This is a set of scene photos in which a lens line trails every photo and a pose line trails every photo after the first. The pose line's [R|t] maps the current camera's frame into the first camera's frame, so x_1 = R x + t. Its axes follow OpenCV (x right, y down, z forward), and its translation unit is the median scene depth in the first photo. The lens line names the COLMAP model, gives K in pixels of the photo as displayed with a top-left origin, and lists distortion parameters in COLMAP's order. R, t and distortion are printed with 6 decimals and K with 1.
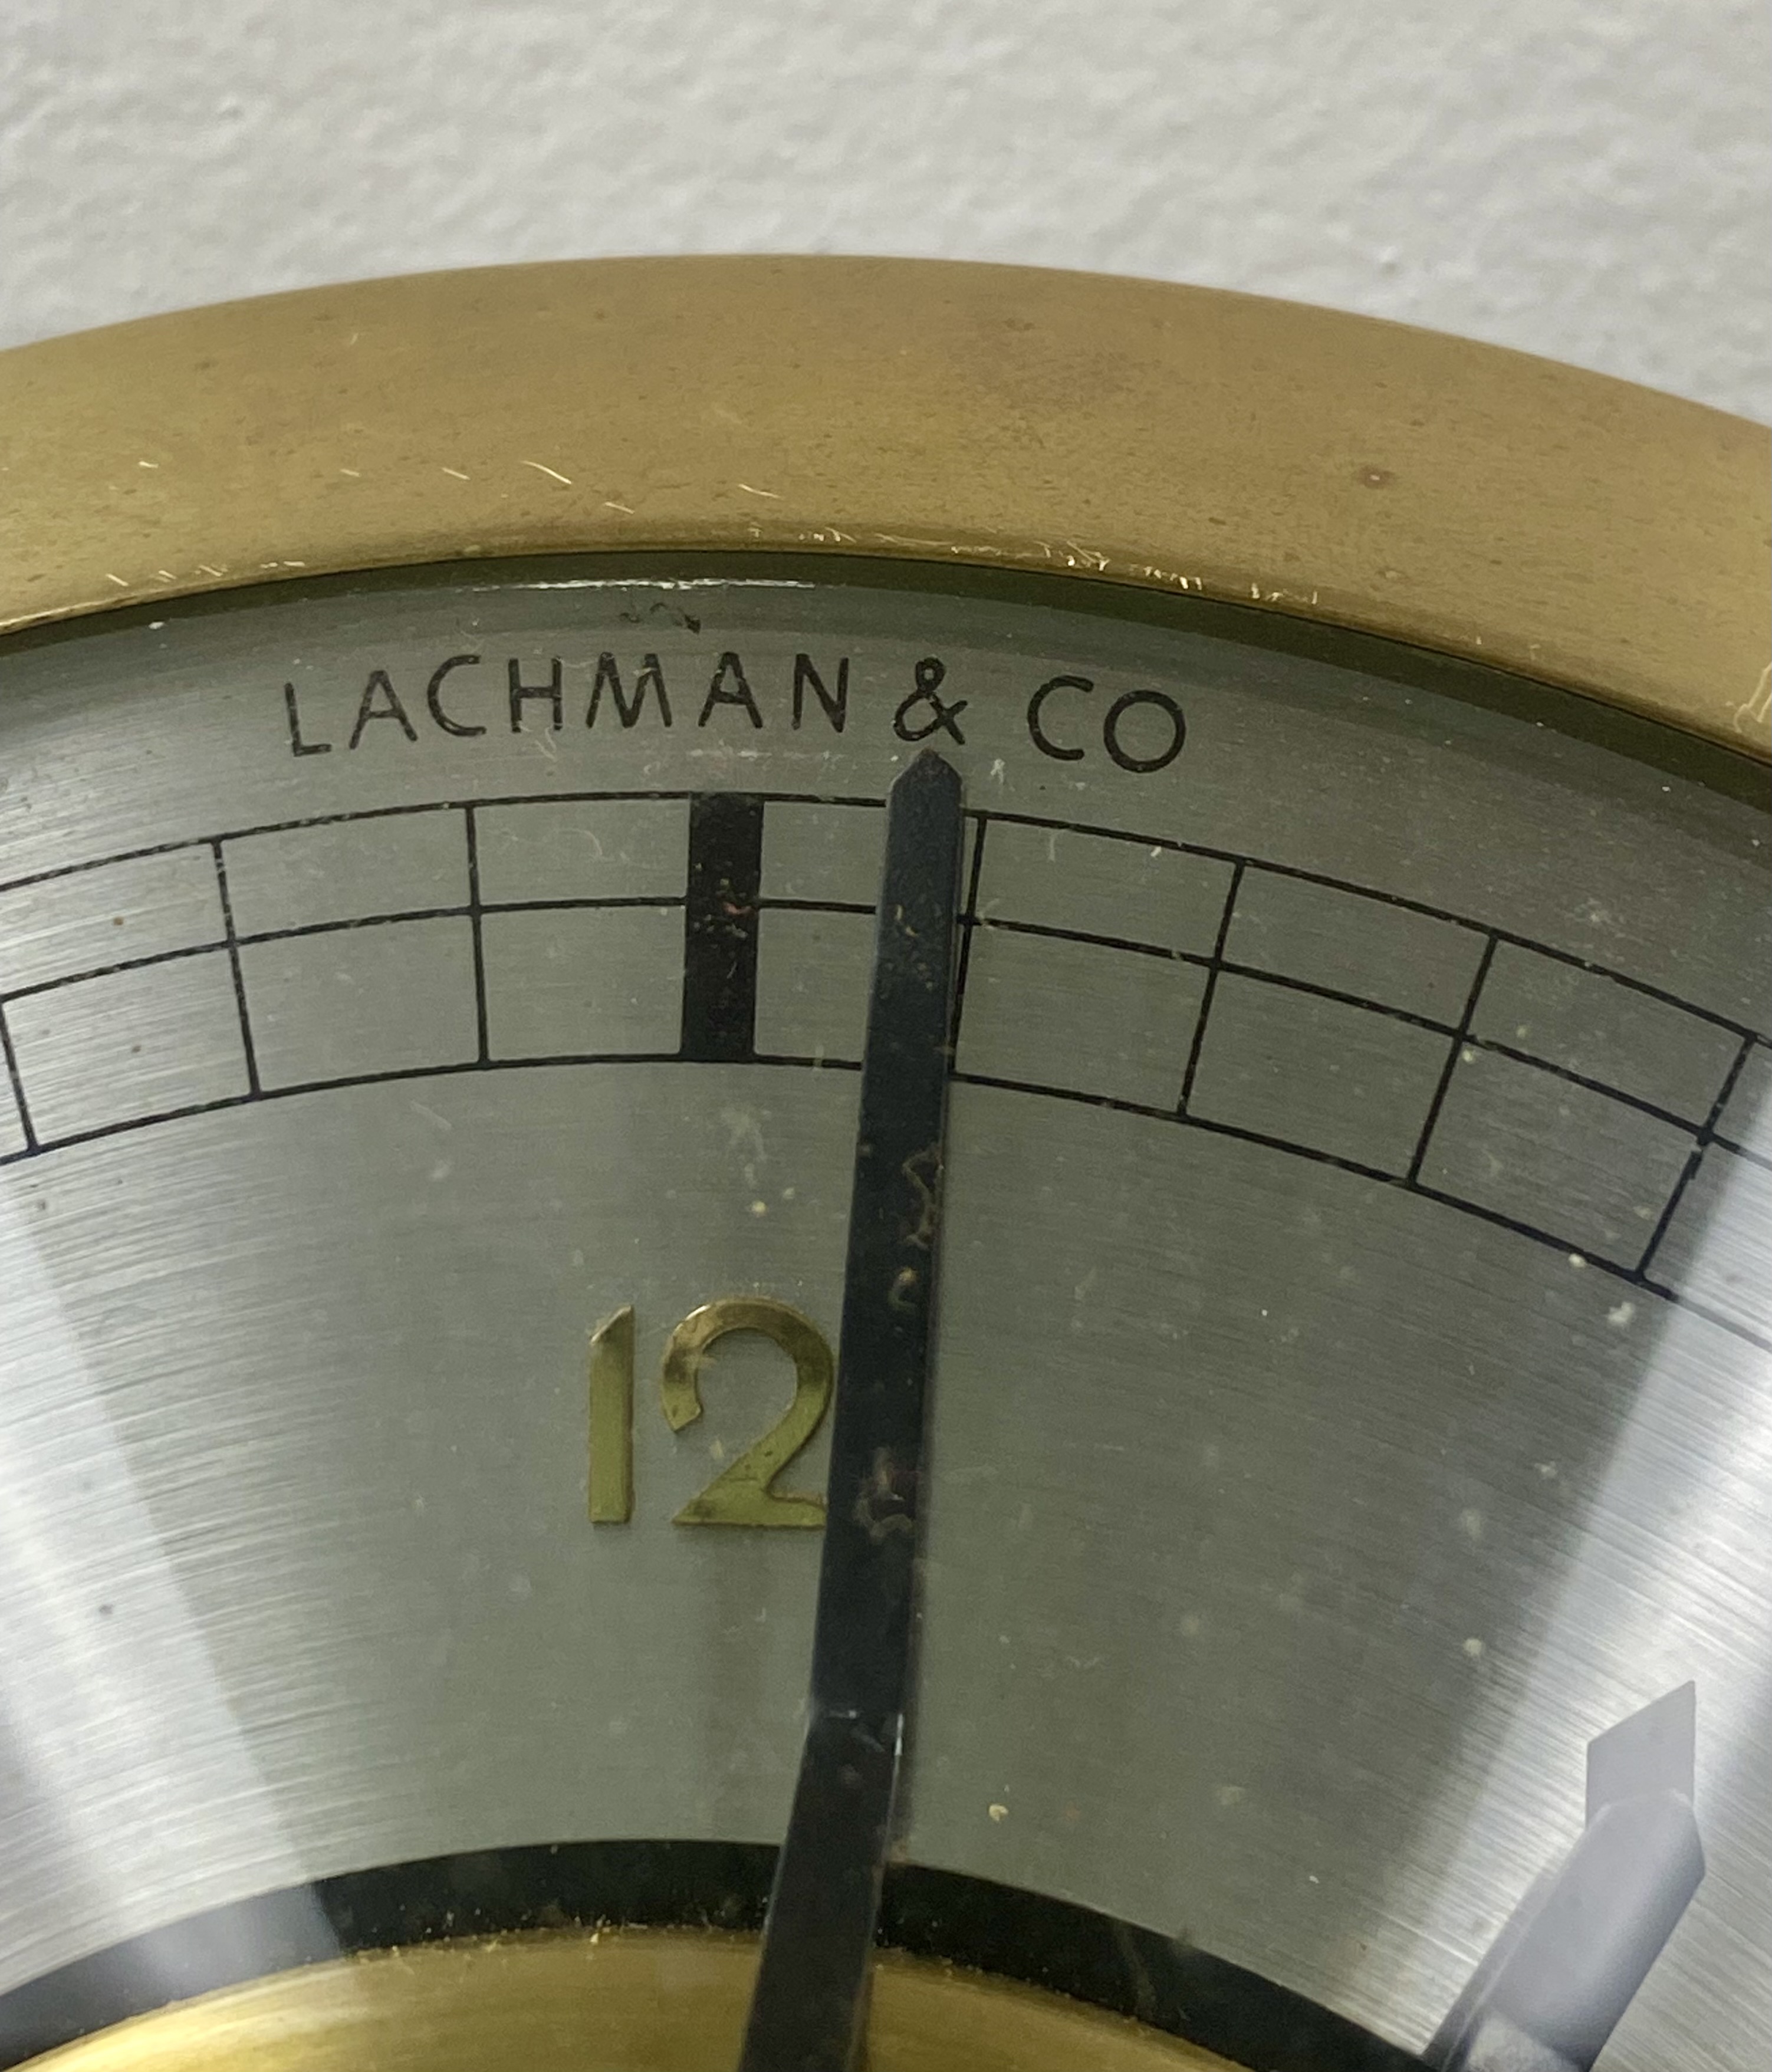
lens RADIAL K [[4047.2, 0, 886.0], [0, 4047.2, 1036.0], [0, 0, 1]] dist [-0.045517, -0.155821]
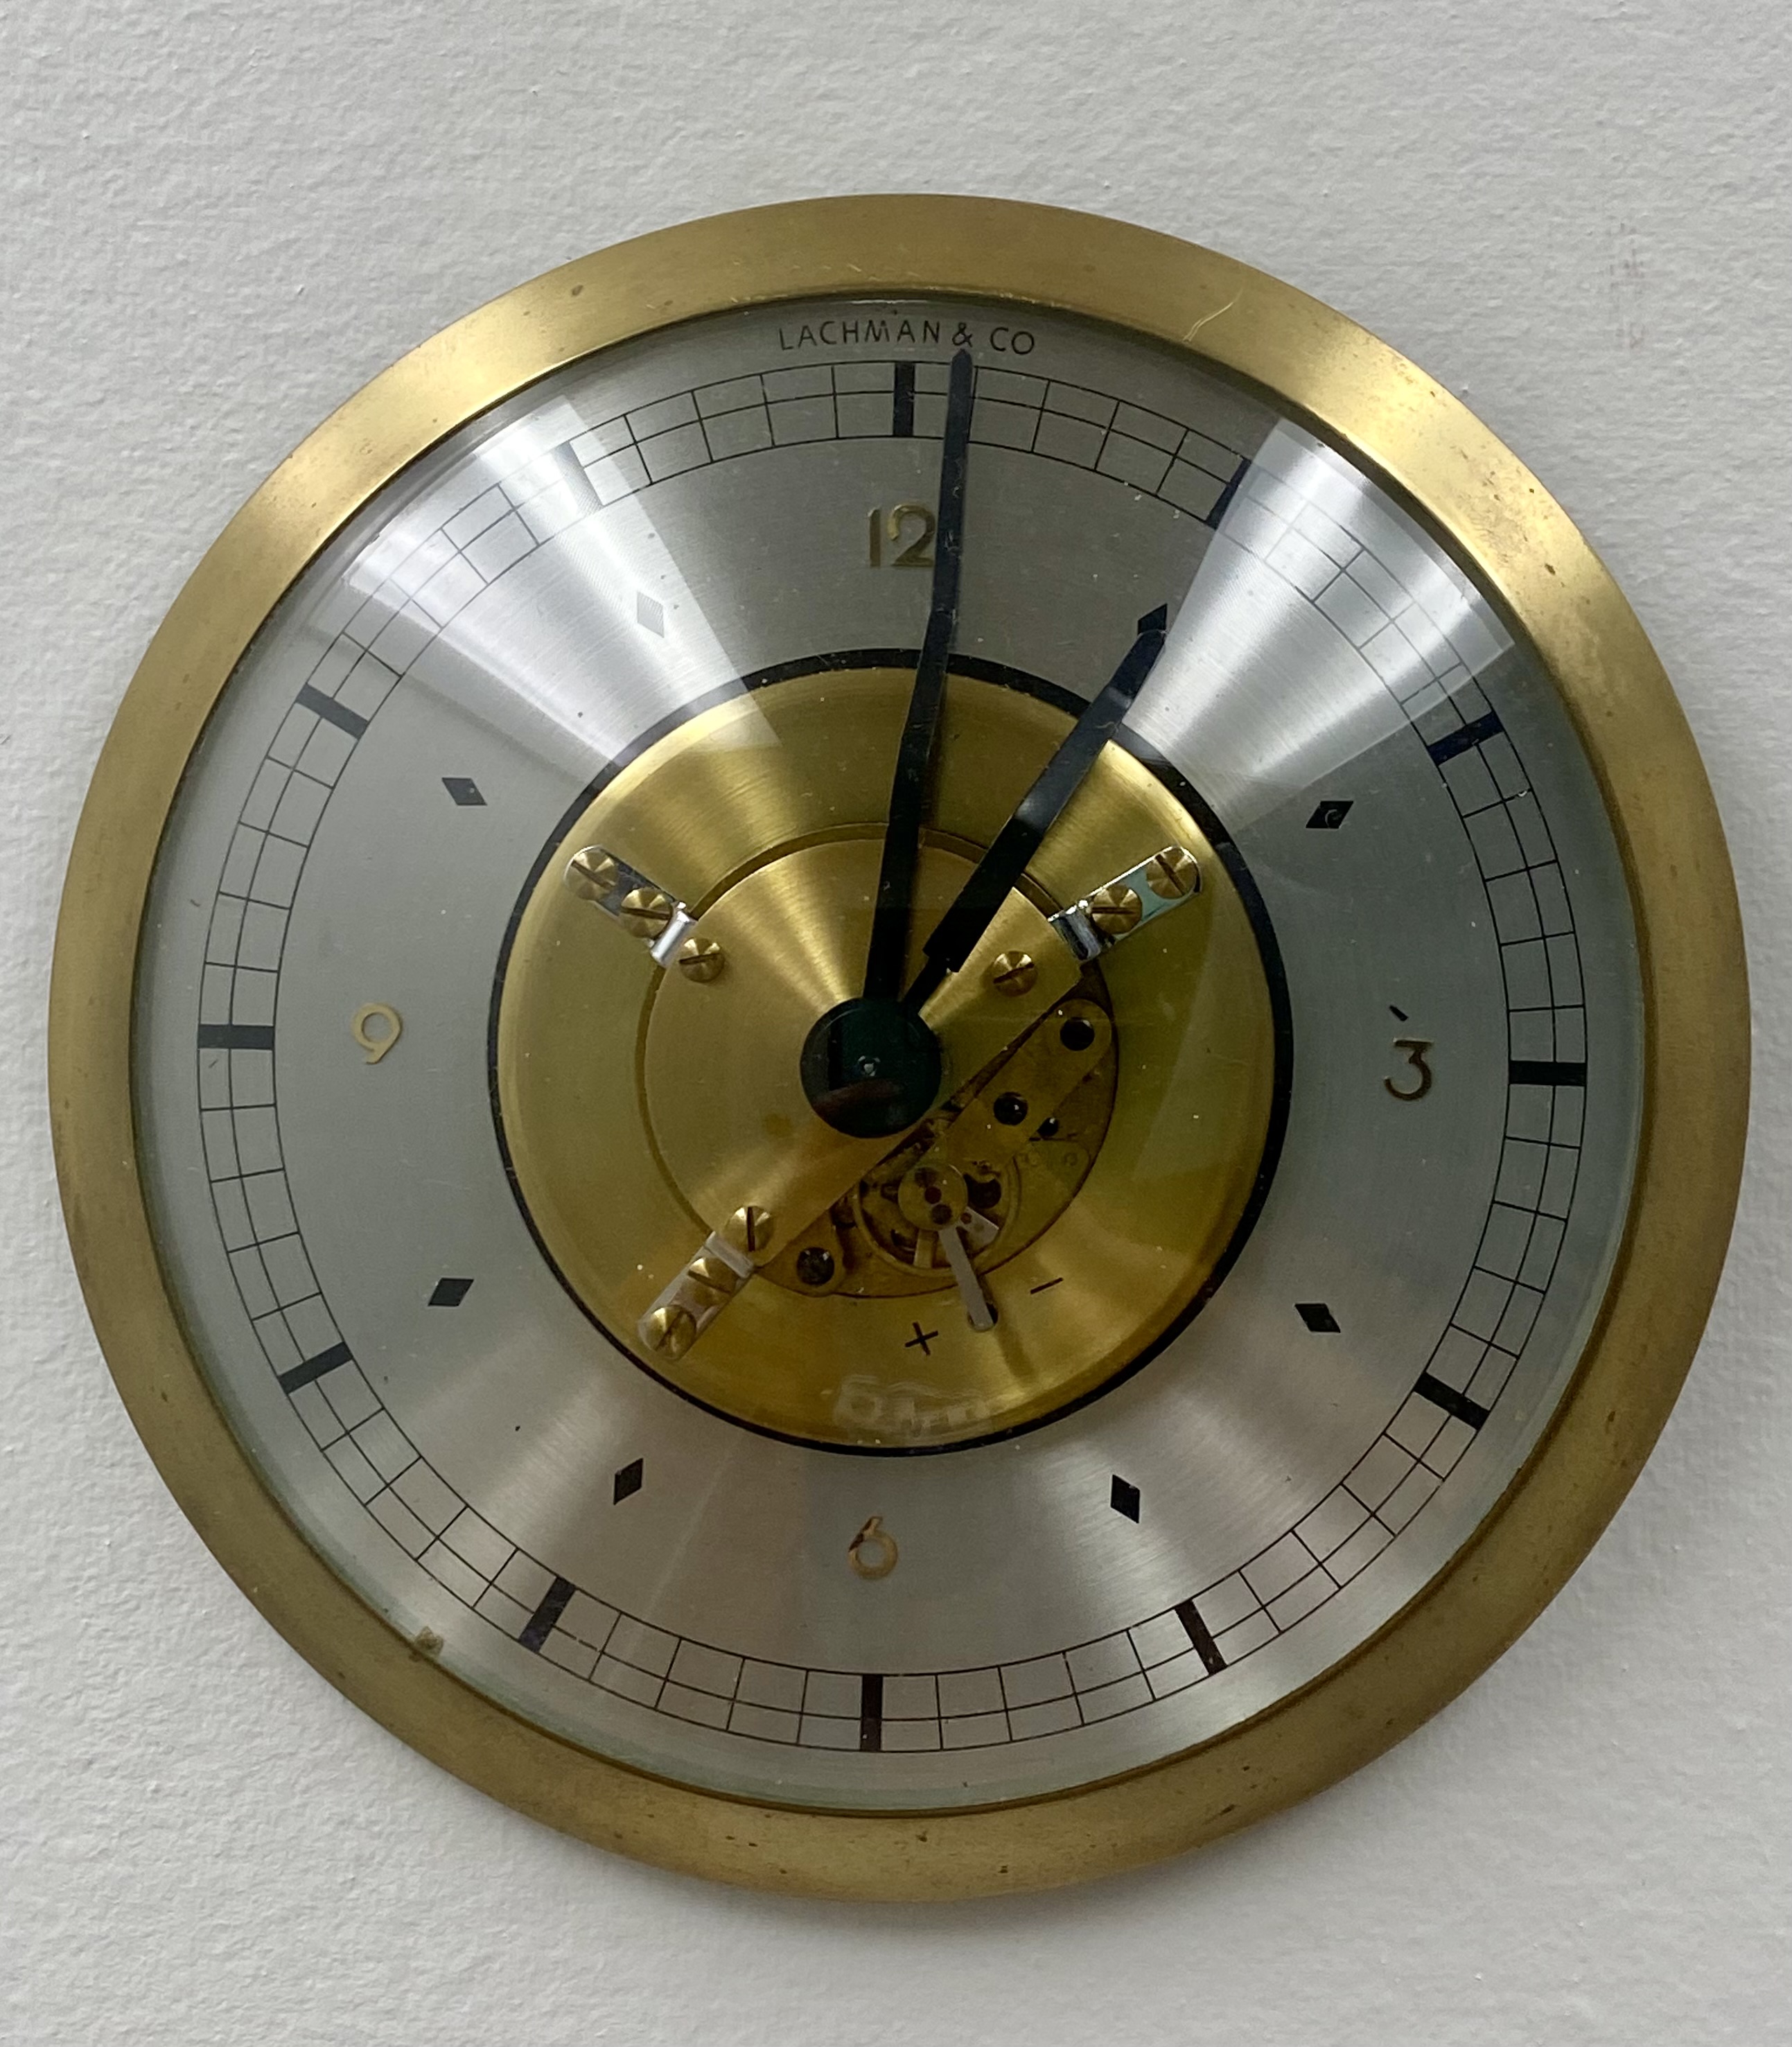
lens RADIAL K [[2977.2, 0, 896.0], [0, 2977.2, 1023.5], [0, 0, 1]] dist [0.005844, 0.047783]
pose [[0.999975, 0.000305, -0.007049, -0.028380], [0.000928, 0.984704, 0.174233, 0.056504], [0.006995, -0.174235, 0.984679, -1.655809]]
